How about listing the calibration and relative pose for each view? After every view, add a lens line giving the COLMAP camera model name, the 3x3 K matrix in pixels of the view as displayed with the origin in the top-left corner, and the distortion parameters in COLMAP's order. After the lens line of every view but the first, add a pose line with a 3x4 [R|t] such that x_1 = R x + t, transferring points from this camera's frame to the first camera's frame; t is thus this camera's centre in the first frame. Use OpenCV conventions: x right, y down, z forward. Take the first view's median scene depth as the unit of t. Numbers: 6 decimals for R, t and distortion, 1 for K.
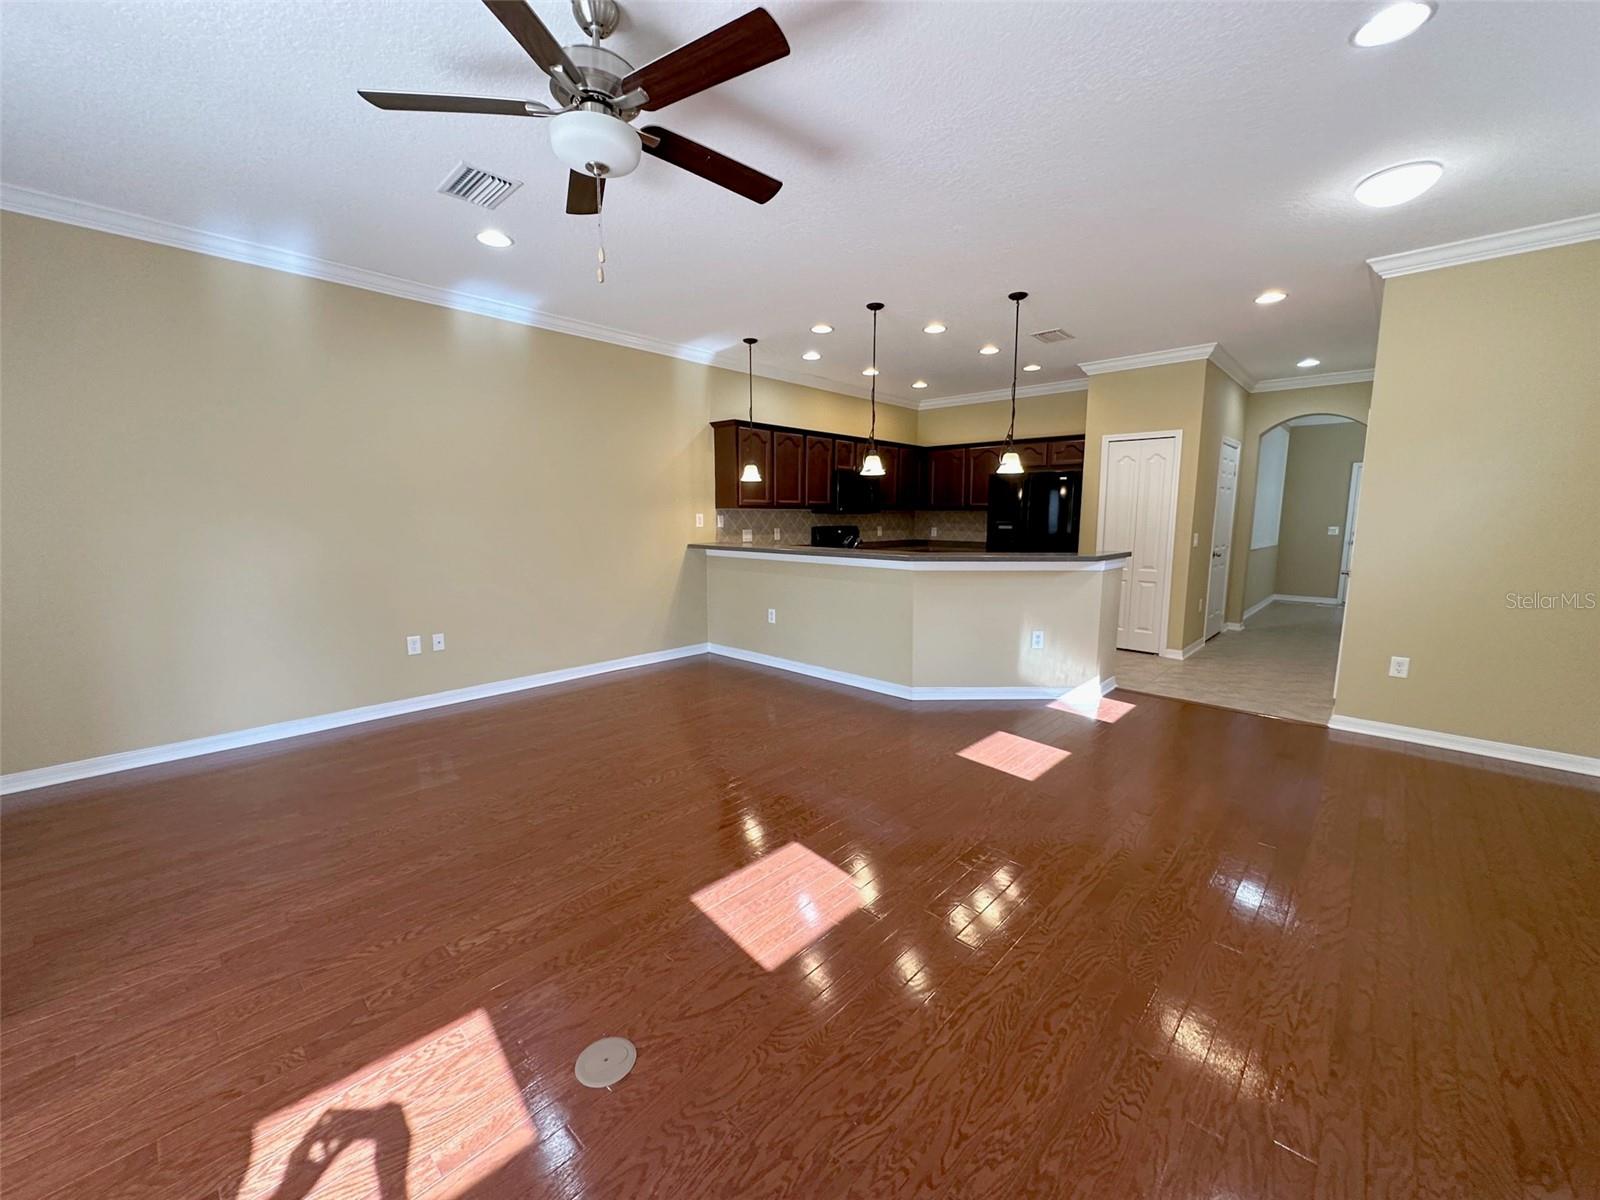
lens RADIAL K [[644.4, 0, 797.1], [0, 644.4, 596.7], [0, 0, 1]] dist [-0.001254, 0.000229]
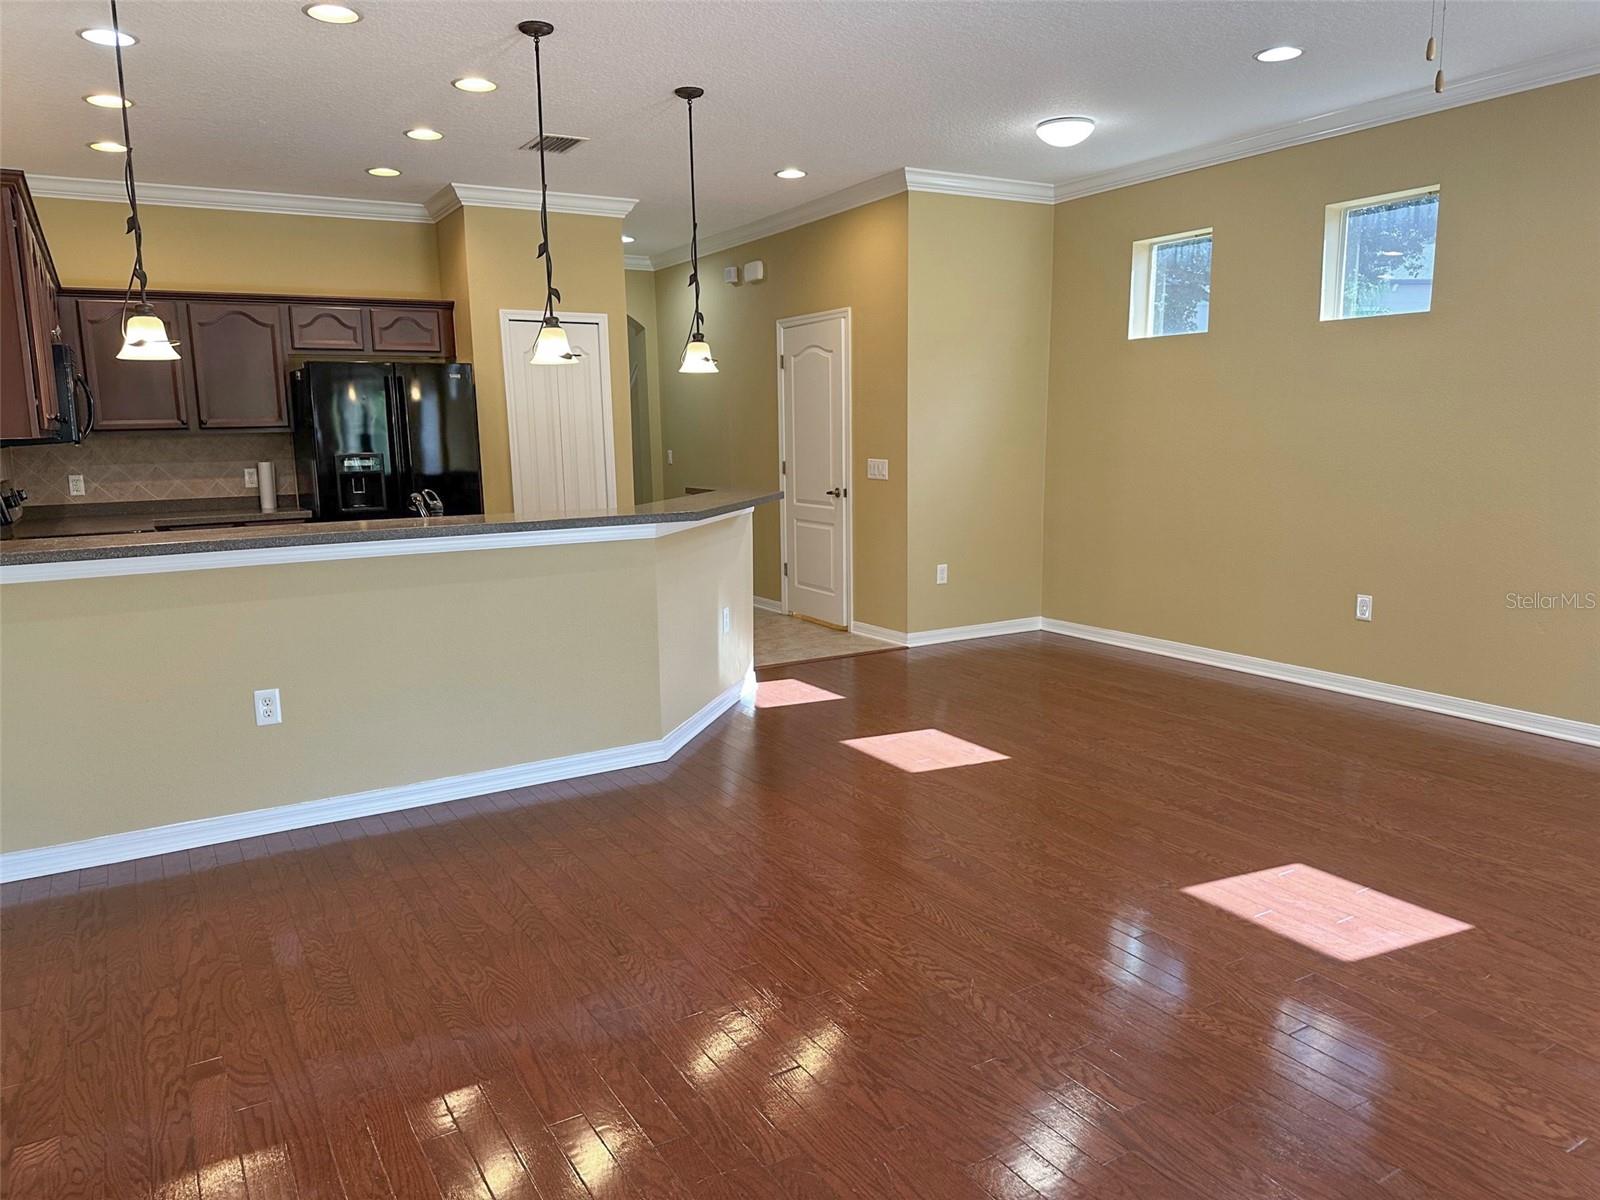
lens RADIAL K [[1118.9, 0, 796.5], [0, 1118.9, 605.4], [0, 0, 1]] dist [0.000766, -0.000592]
pose [[0.276868, -0.166975, 0.946289, -0.599047], [0.140678, 0.981219, 0.131978, -0.078451], [-0.950554, 0.096582, 0.295158, 0.474637]]
